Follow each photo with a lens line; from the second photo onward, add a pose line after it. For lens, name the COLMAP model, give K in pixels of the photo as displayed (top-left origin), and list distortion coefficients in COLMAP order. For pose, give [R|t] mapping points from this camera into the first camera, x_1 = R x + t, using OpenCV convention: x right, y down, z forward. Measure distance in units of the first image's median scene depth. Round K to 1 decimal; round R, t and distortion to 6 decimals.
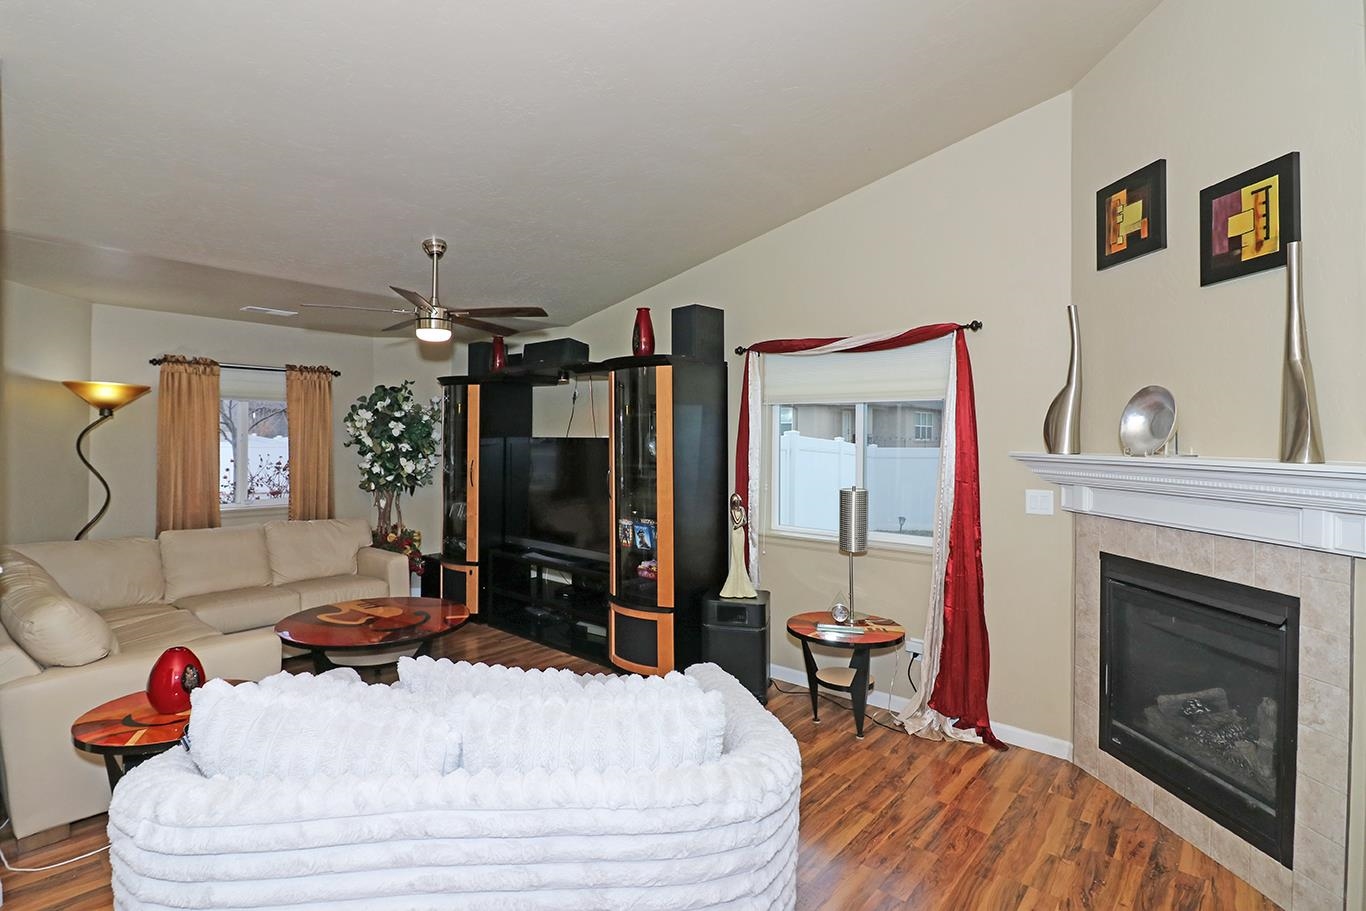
lens RADIAL K [[669.4, 0, 658.8], [0, 669.4, 437.6], [0, 0, 1]] dist [-0.002899, -0.000506]
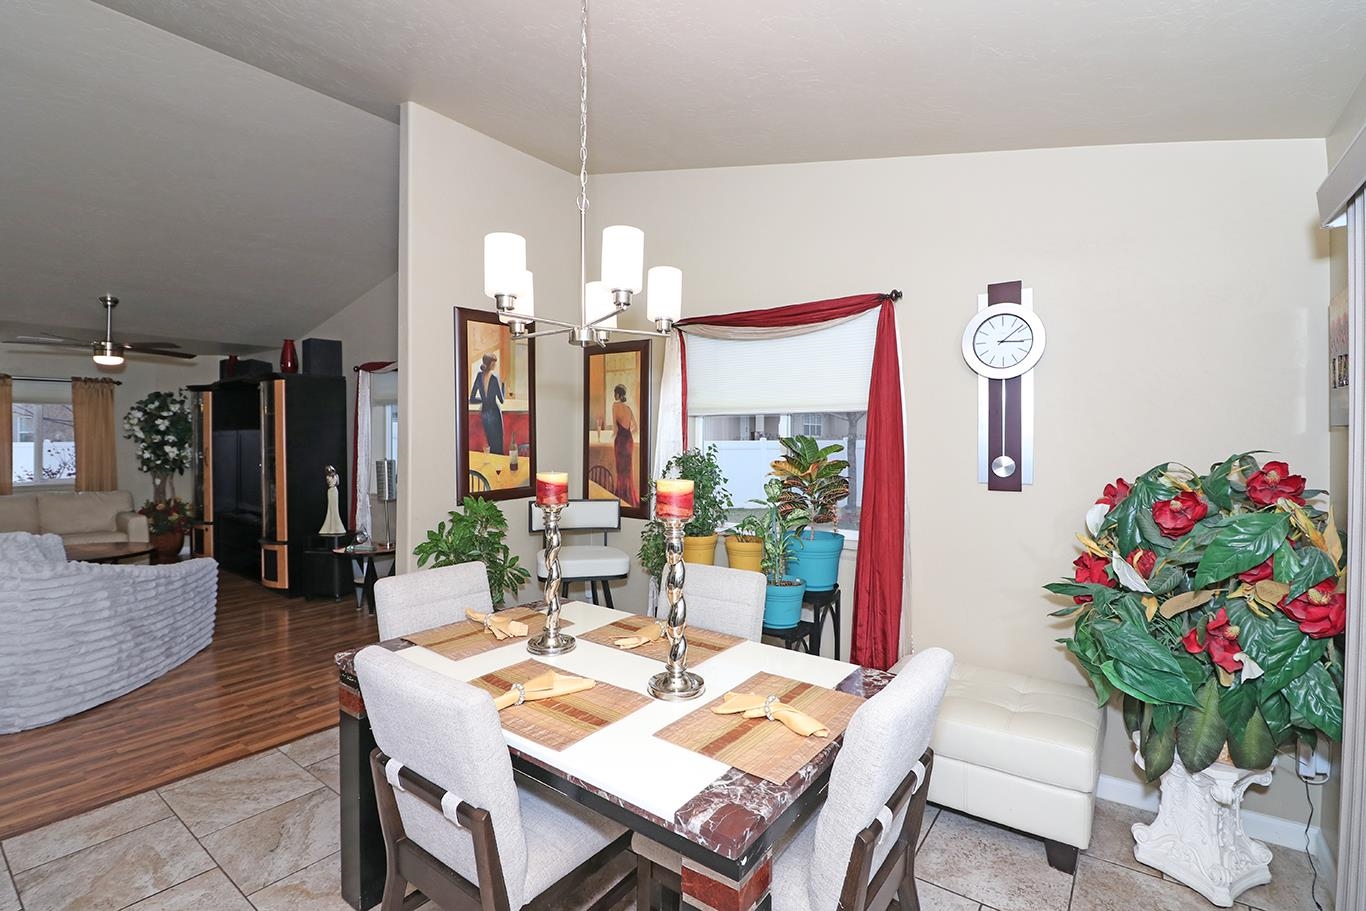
lens RADIAL K [[629.6, 0, 675.1], [0, 629.6, 441.1], [0, 0, 1]] dist [-0.000620, -0.011433]
pose [[0.997401, -0.007232, 0.071687, 0.725234], [0.006700, 0.999948, 0.007655, 0.022451], [-0.071739, -0.007154, 0.997398, -0.426364]]
